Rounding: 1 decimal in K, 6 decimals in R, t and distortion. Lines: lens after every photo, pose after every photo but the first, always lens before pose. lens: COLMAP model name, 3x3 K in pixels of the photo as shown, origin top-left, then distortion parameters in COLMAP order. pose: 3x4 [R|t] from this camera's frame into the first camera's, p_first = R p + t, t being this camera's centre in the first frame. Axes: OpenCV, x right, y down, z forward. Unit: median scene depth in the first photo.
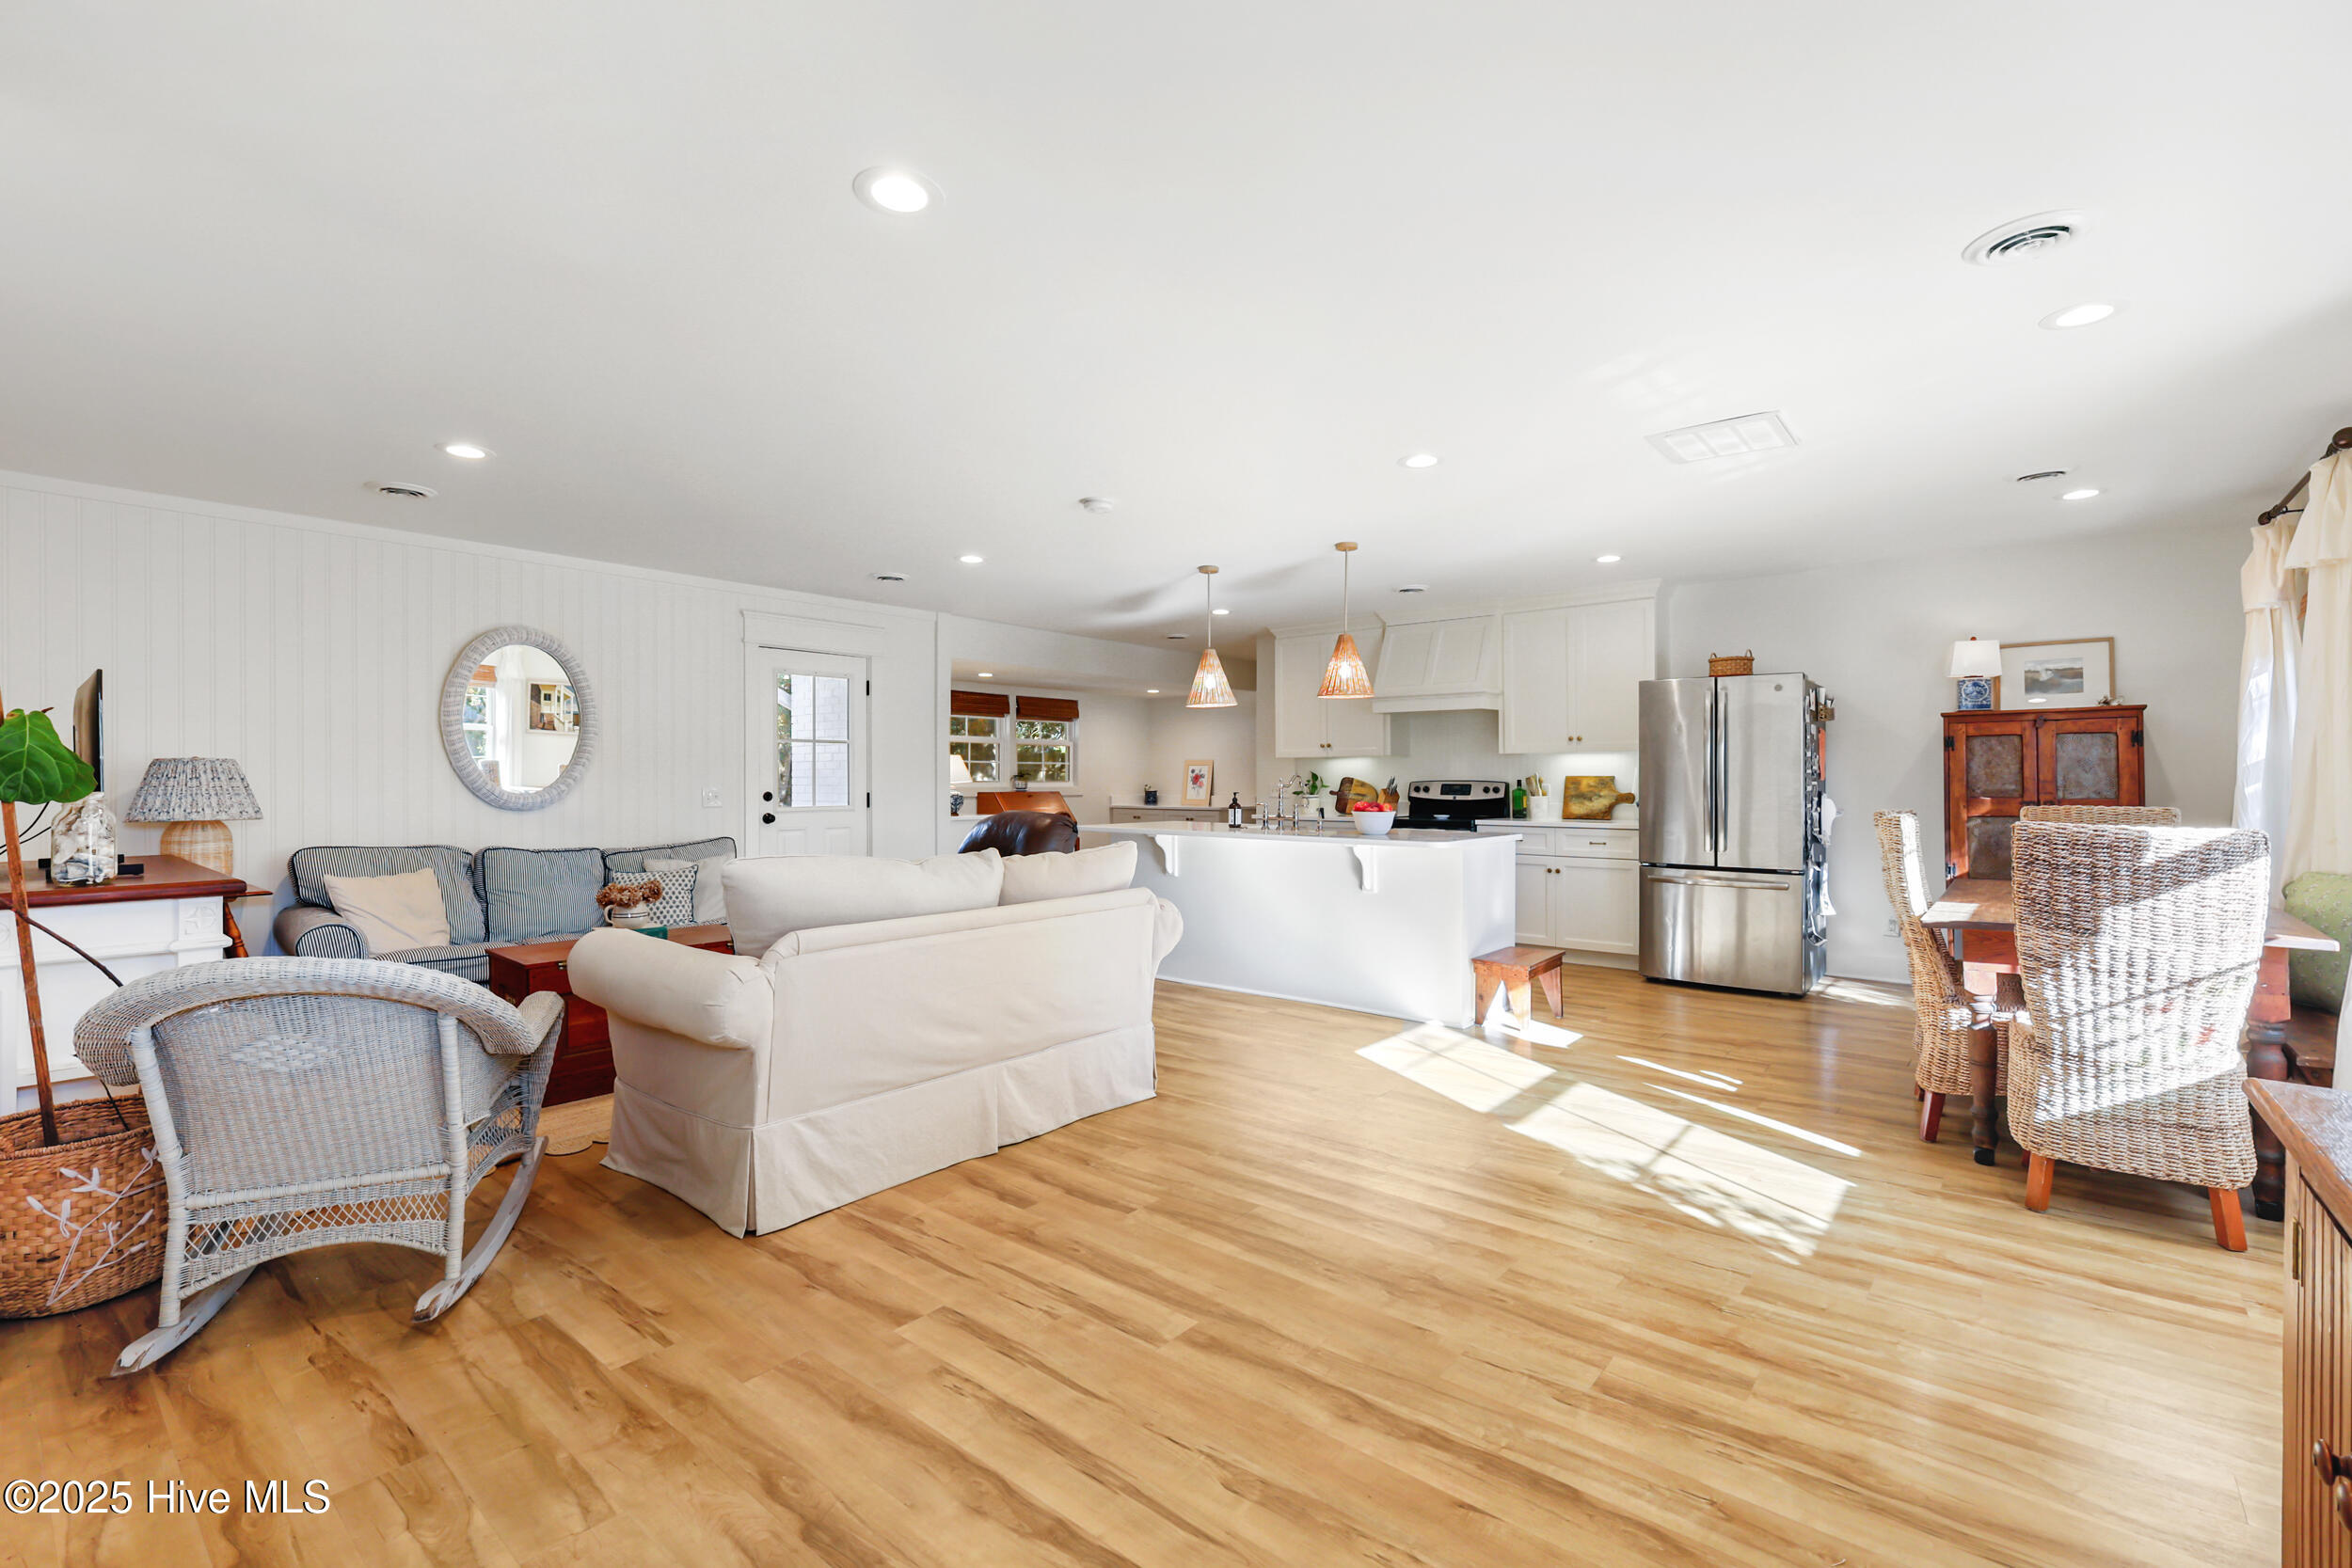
lens RADIAL K [[1029.3, 0, 1178.0], [0, 1029.3, 777.4], [0, 0, 1]] dist [0.005791, -0.001416]
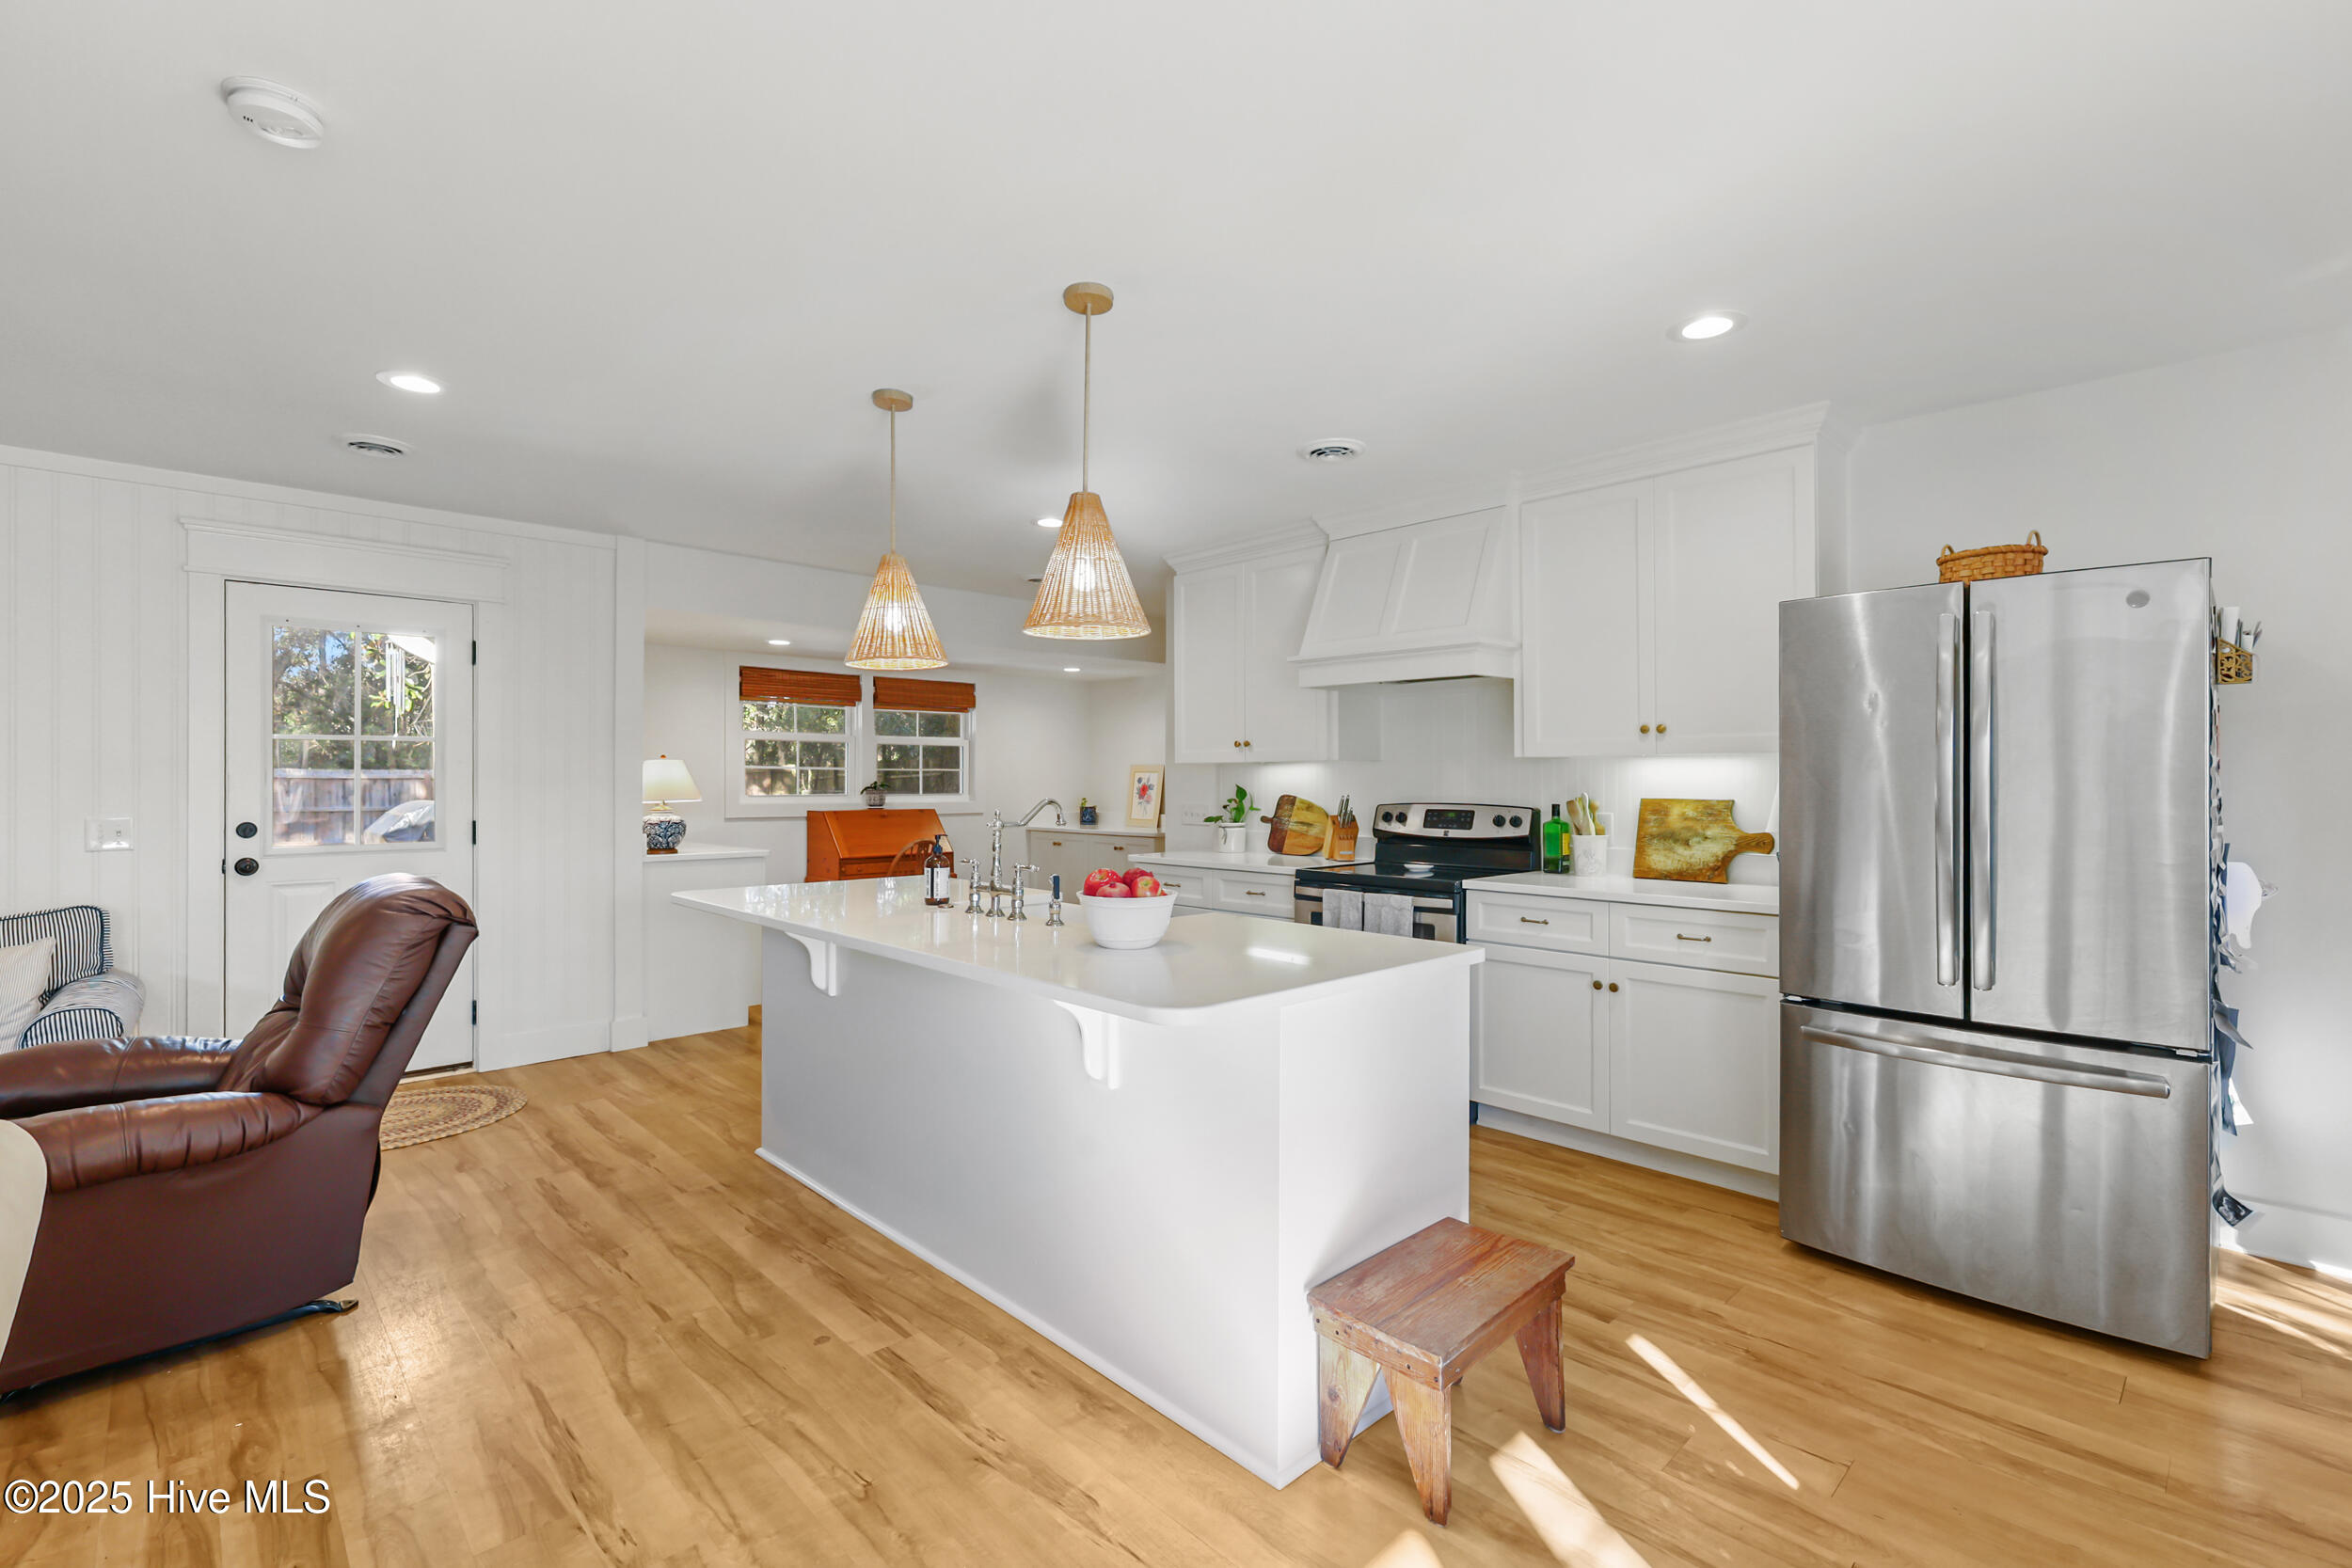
lens RADIAL K [[1029.3, 0, 1175.9], [0, 1029.3, 791.0], [0, 0, 1]] dist [0.005791, -0.001416]
pose [[0.994379, 0.003574, -0.105817, 0.179928], [-0.002310, 0.999924, 0.012071, -0.011055], [0.105853, -0.011758, 0.994312, 0.409128]]
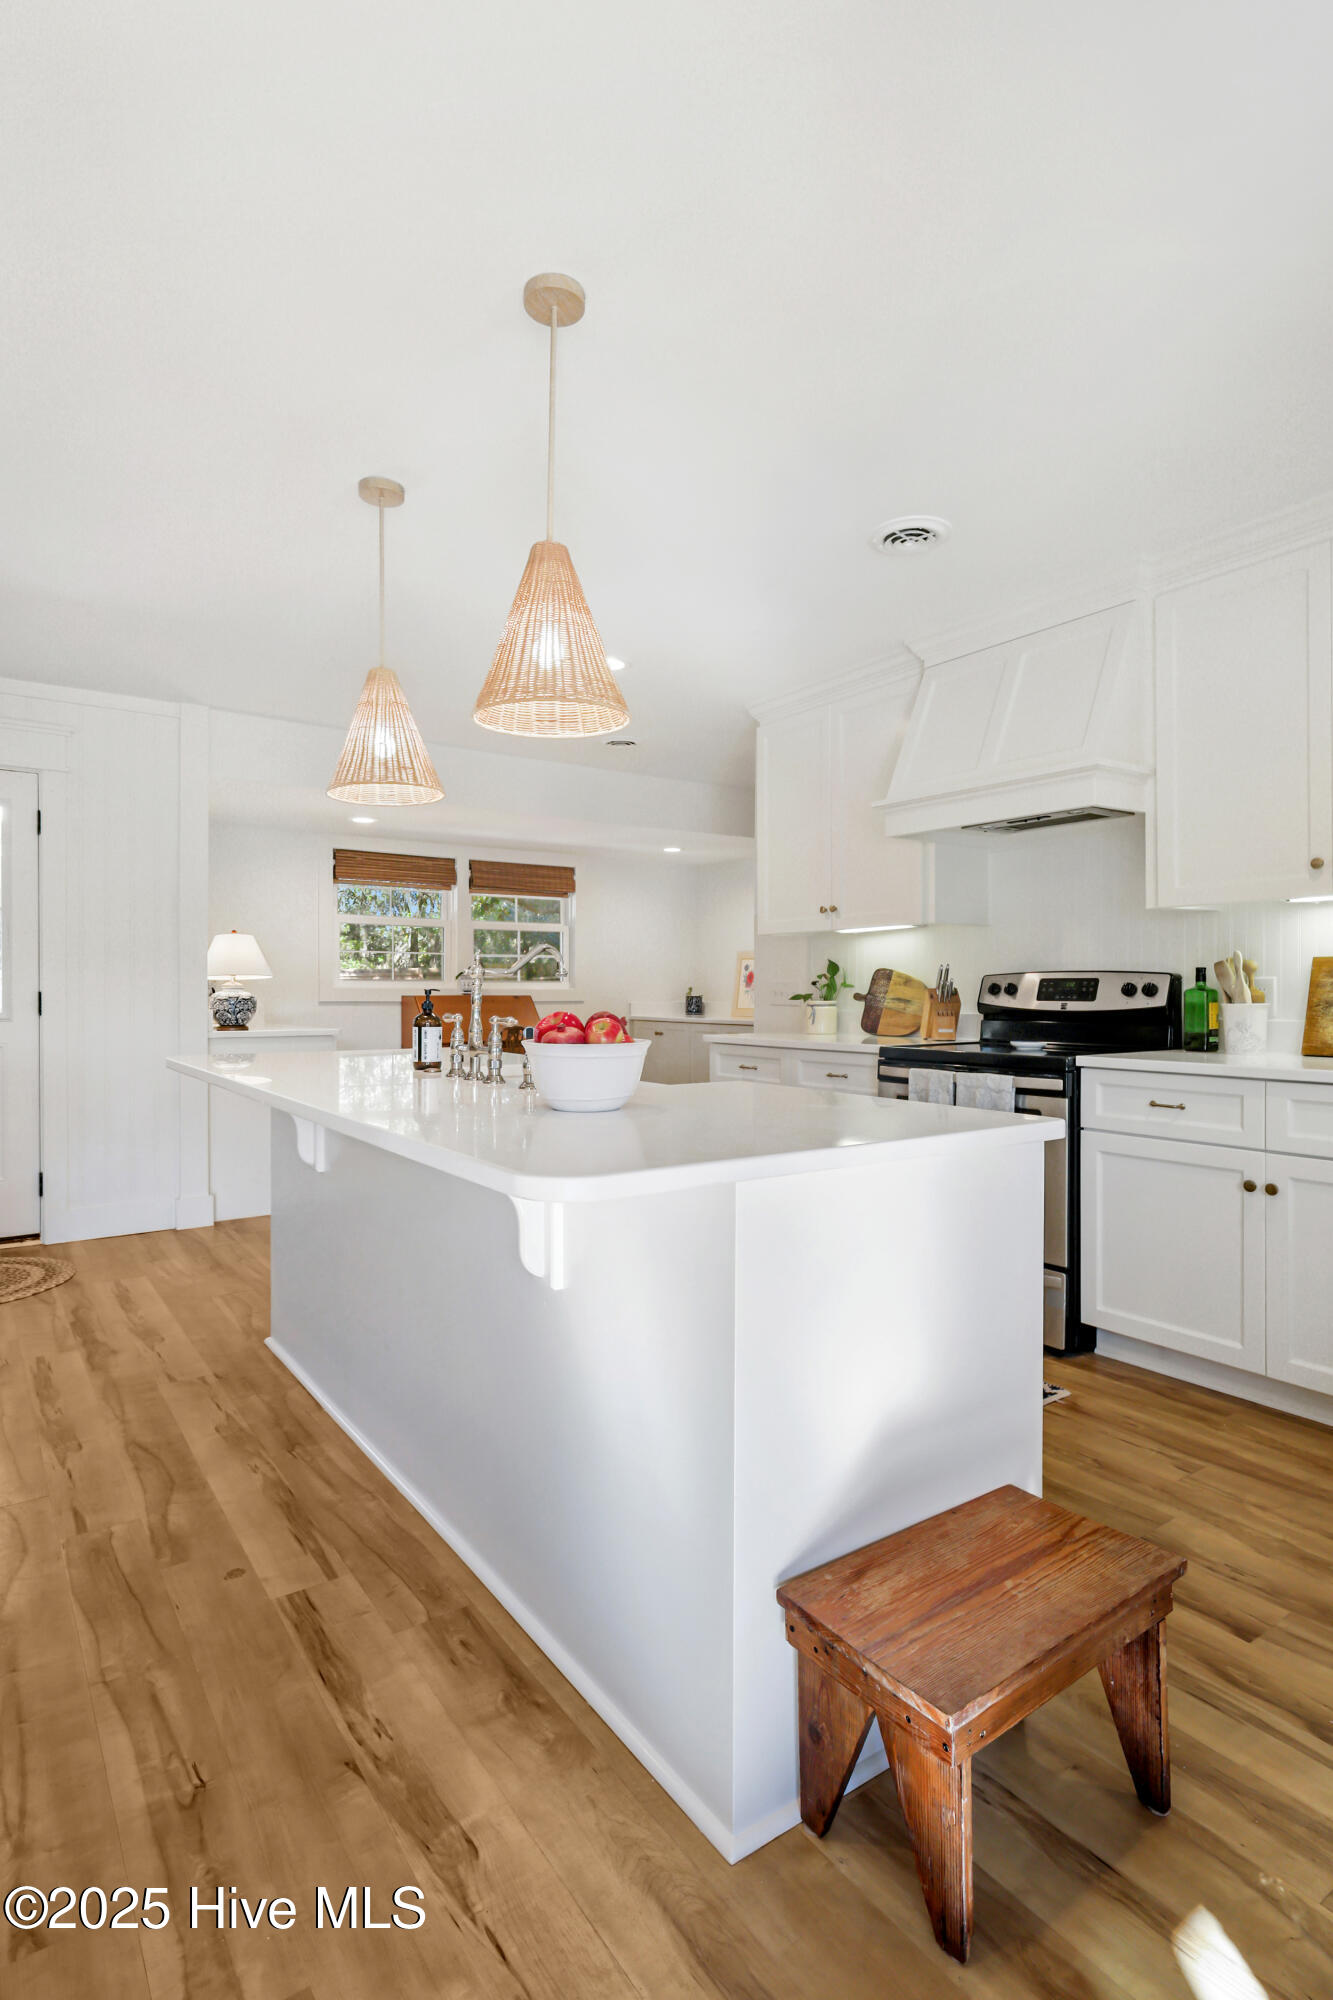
lens RADIAL K [[1013.9, 0, 667.5], [0, 1013.9, 1002.4], [0, 0, 1]] dist [0.001757, 0.000948]
pose [[0.966451, 0.005838, -0.256784, 0.211850], [-0.001827, 0.999873, 0.015858, 0.010552], [0.256844, -0.014856, 0.966339, 0.488568]]
